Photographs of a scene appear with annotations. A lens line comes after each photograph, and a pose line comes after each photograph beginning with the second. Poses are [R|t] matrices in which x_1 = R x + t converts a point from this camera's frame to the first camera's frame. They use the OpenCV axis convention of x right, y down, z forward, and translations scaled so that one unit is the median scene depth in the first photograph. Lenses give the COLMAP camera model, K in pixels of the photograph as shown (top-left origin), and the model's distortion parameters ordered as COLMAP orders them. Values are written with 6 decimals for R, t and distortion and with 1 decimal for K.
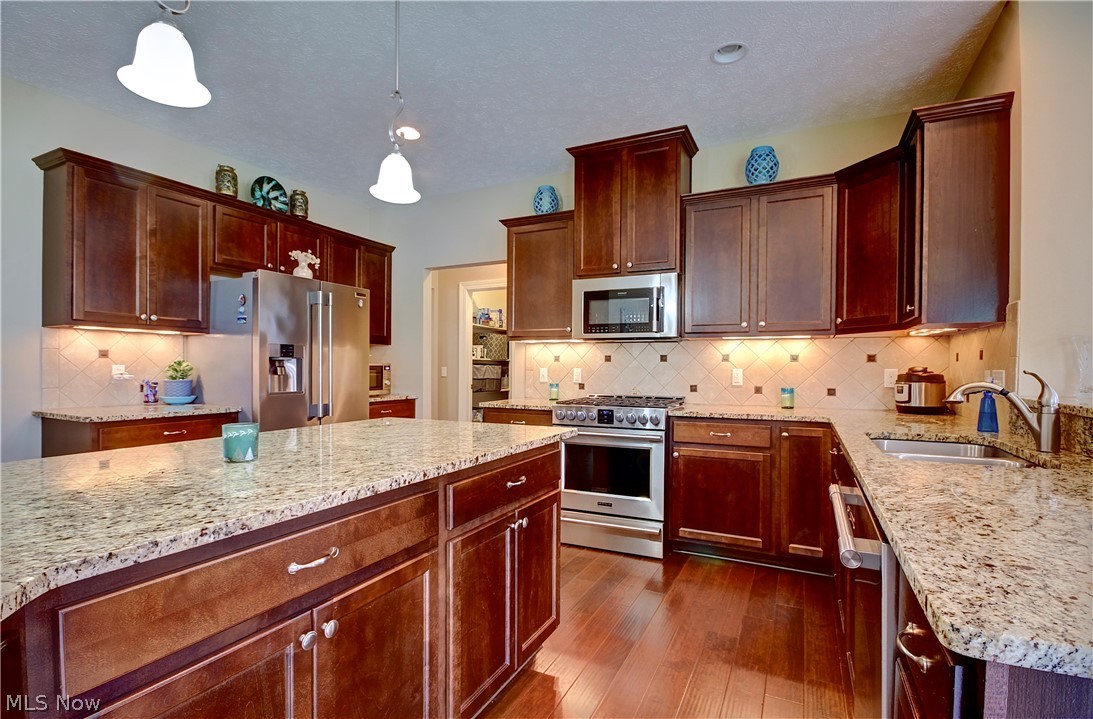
lens RADIAL K [[508.6, 0, 546.4], [0, 508.6, 372.8], [0, 0, 1]] dist [0.001539, -0.000244]
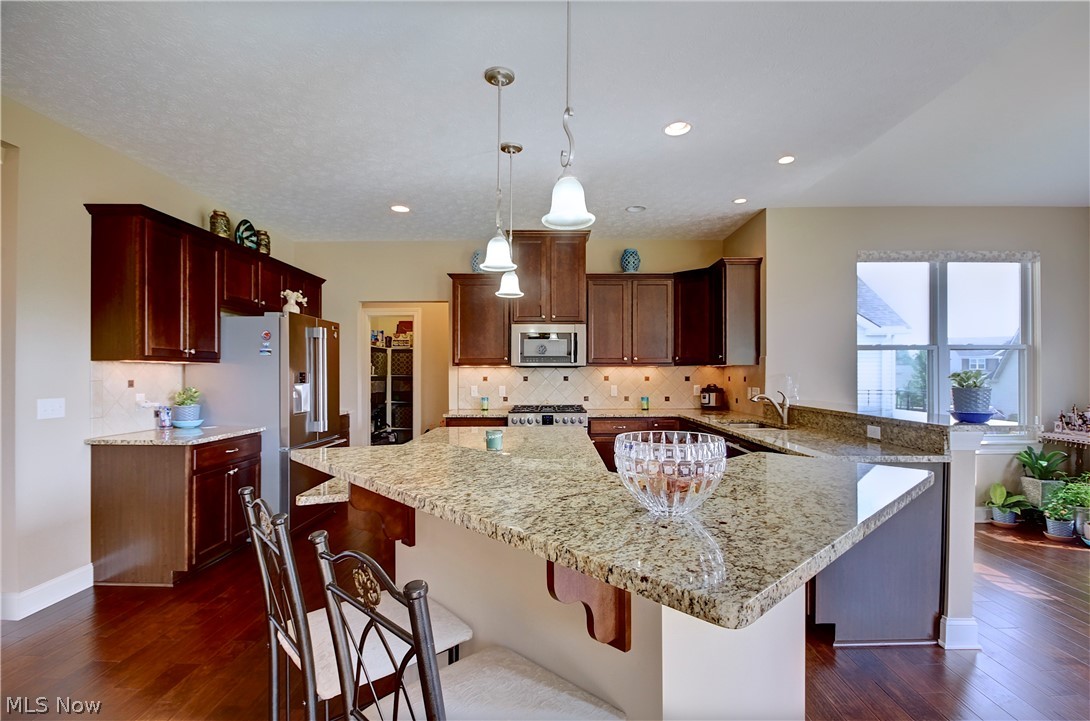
lens RADIAL K [[507.2, 0, 544.9], [0, 507.2, 373.7], [0, 0, 1]] dist [0.001539, -0.000244]
pose [[0.903664, -0.008357, 0.428160, -0.507691], [0.011774, 0.999916, -0.005333, -0.040046], [-0.428080, 0.009860, 0.903687, -0.328831]]
